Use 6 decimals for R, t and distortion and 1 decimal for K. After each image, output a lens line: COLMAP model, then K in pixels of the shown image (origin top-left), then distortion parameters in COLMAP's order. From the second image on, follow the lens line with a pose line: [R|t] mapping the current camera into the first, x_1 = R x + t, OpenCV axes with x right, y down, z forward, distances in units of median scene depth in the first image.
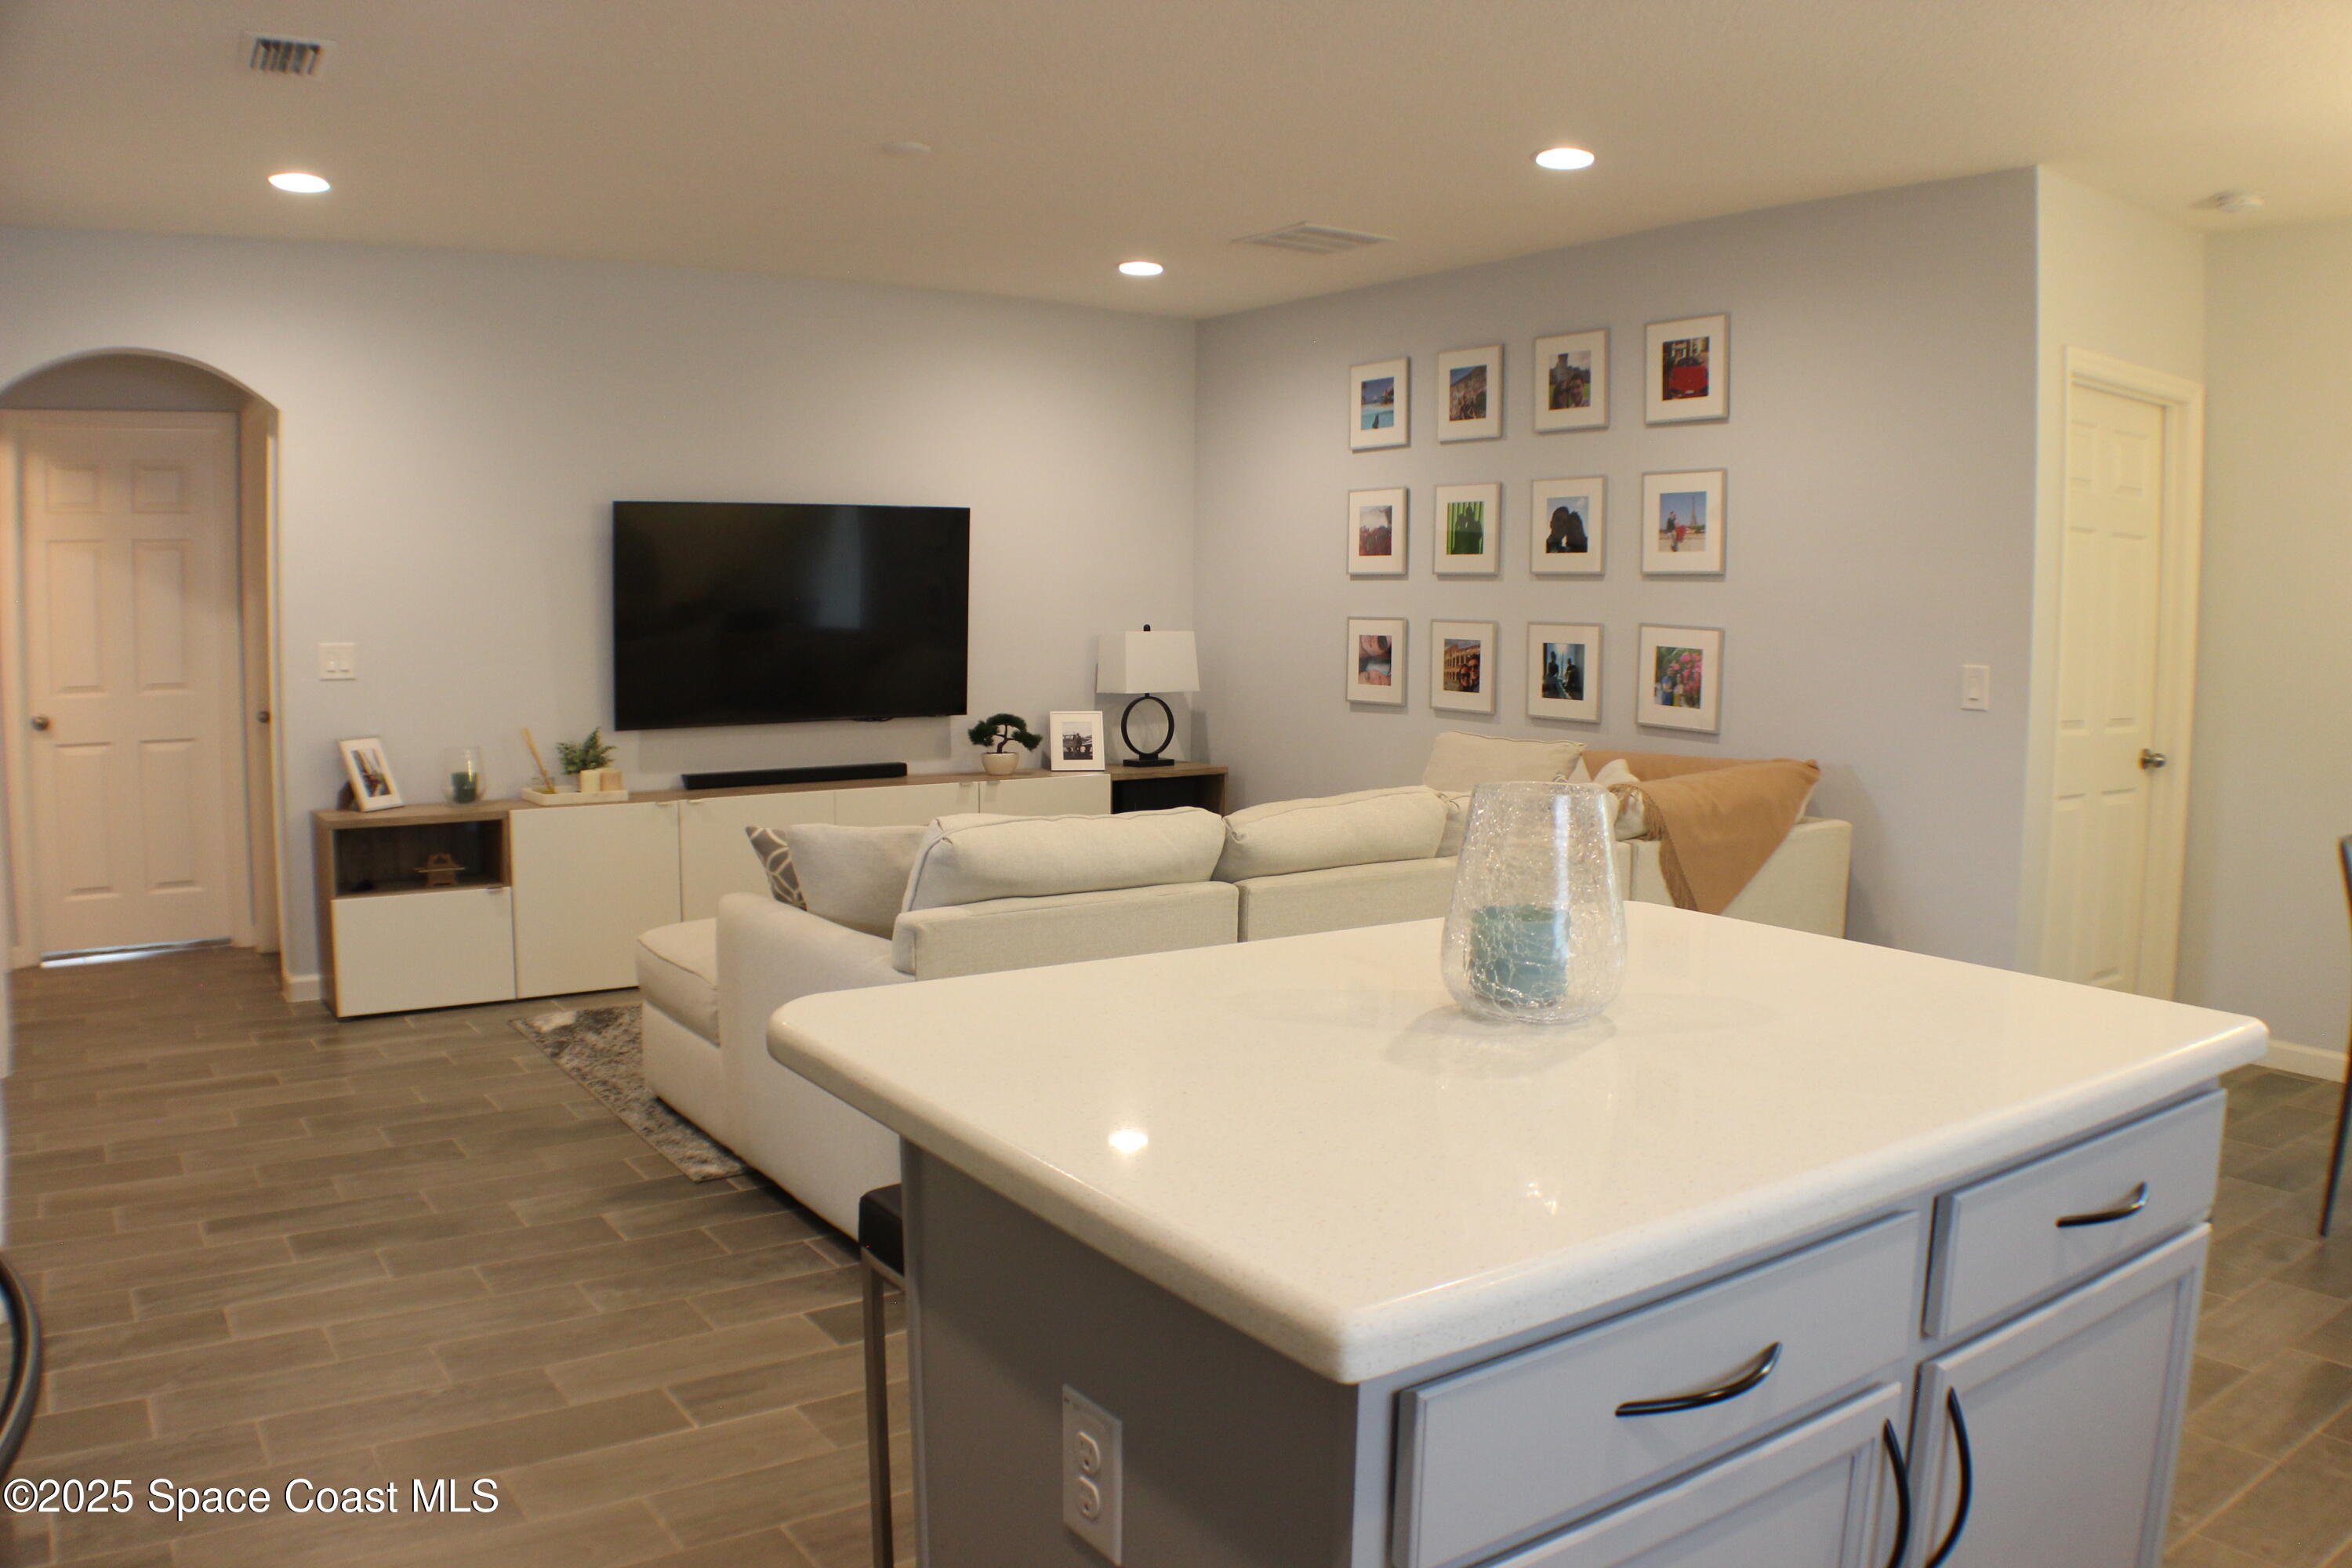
lens RADIAL K [[1812.2, 0, 1179.5], [0, 1812.2, 783.8], [0, 0, 1]] dist [-0.206244, 0.026213]
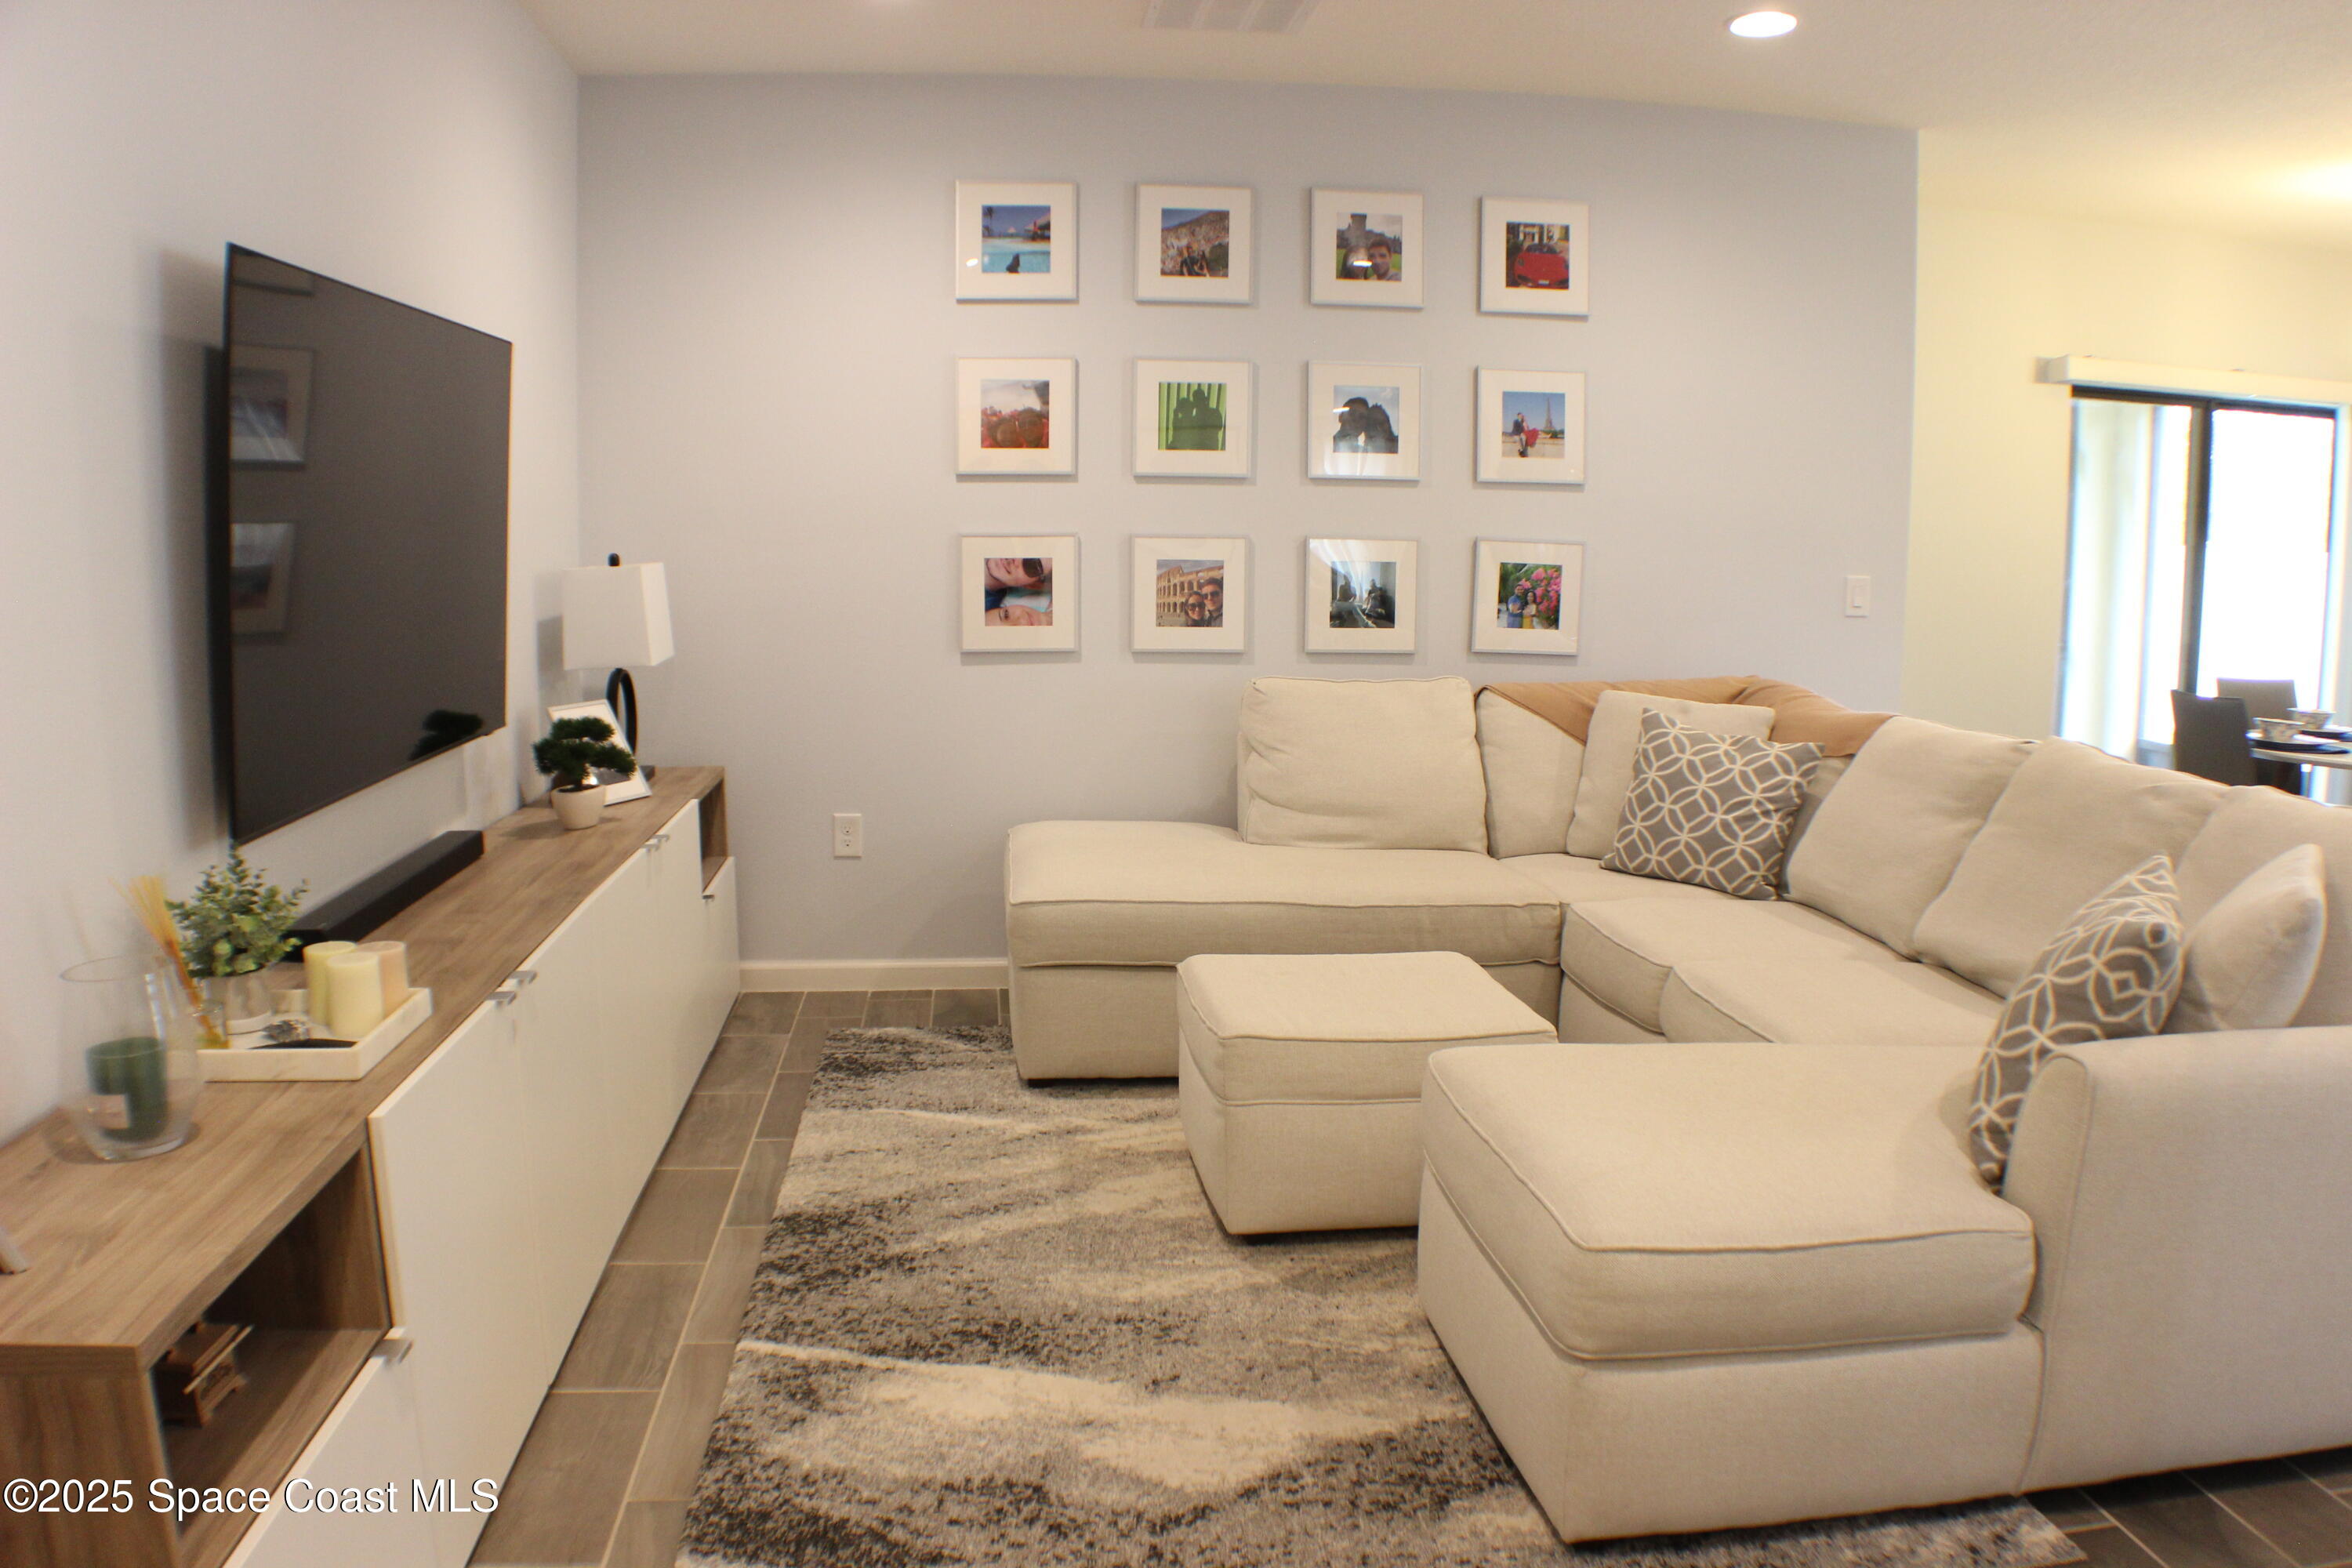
lens RADIAL K [[1812.2, 0, 1122.1], [0, 1812.2, 773.3], [0, 0, 1]] dist [-0.206244, 0.026213]
pose [[0.485296, -0.124327, 0.865465, -0.584079], [0.084810, 0.991865, 0.094929, -0.070225], [-0.870227, 0.027332, 0.491892, 0.692593]]
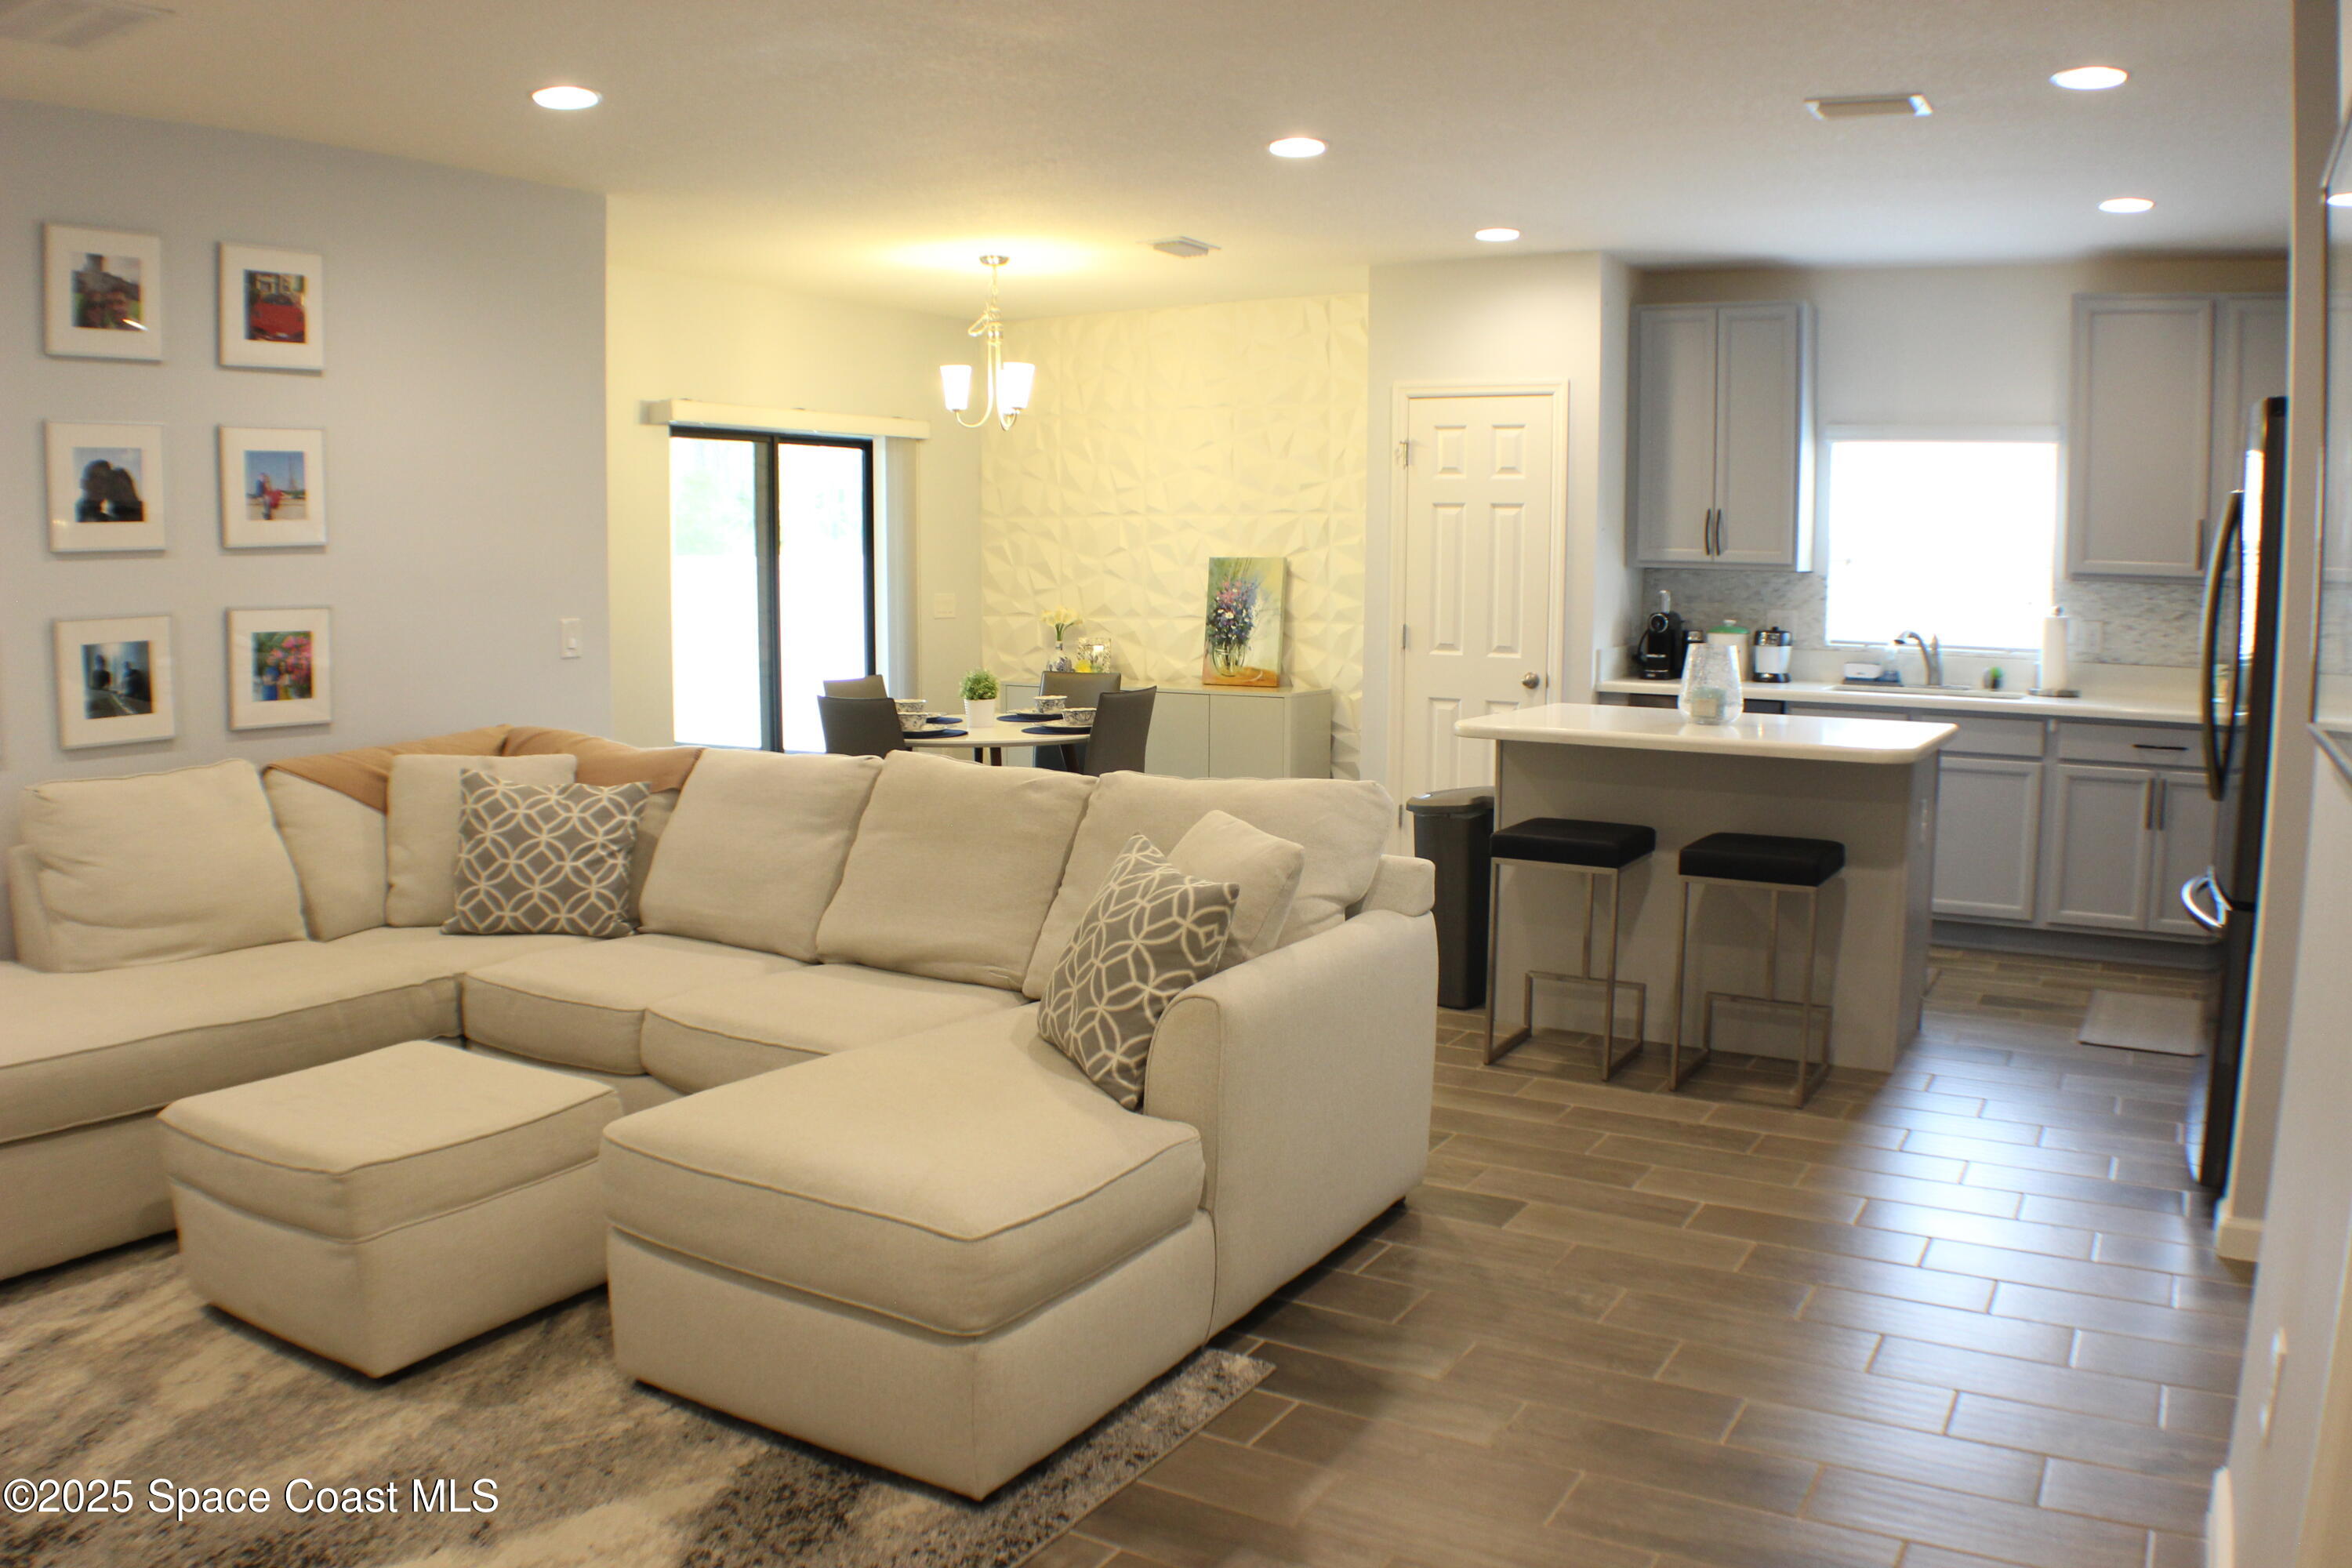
lens RADIAL K [[1825.7, 0, 1182.1], [0, 1825.7, 790.7], [0, 0, 1]] dist [-0.196521, 0.051639]
pose [[-0.419515, -0.127821, 0.898704, -0.625983], [0.089544, 0.979381, 0.181095, -0.107219], [-0.903321, 0.156445, -0.399419, 0.897374]]
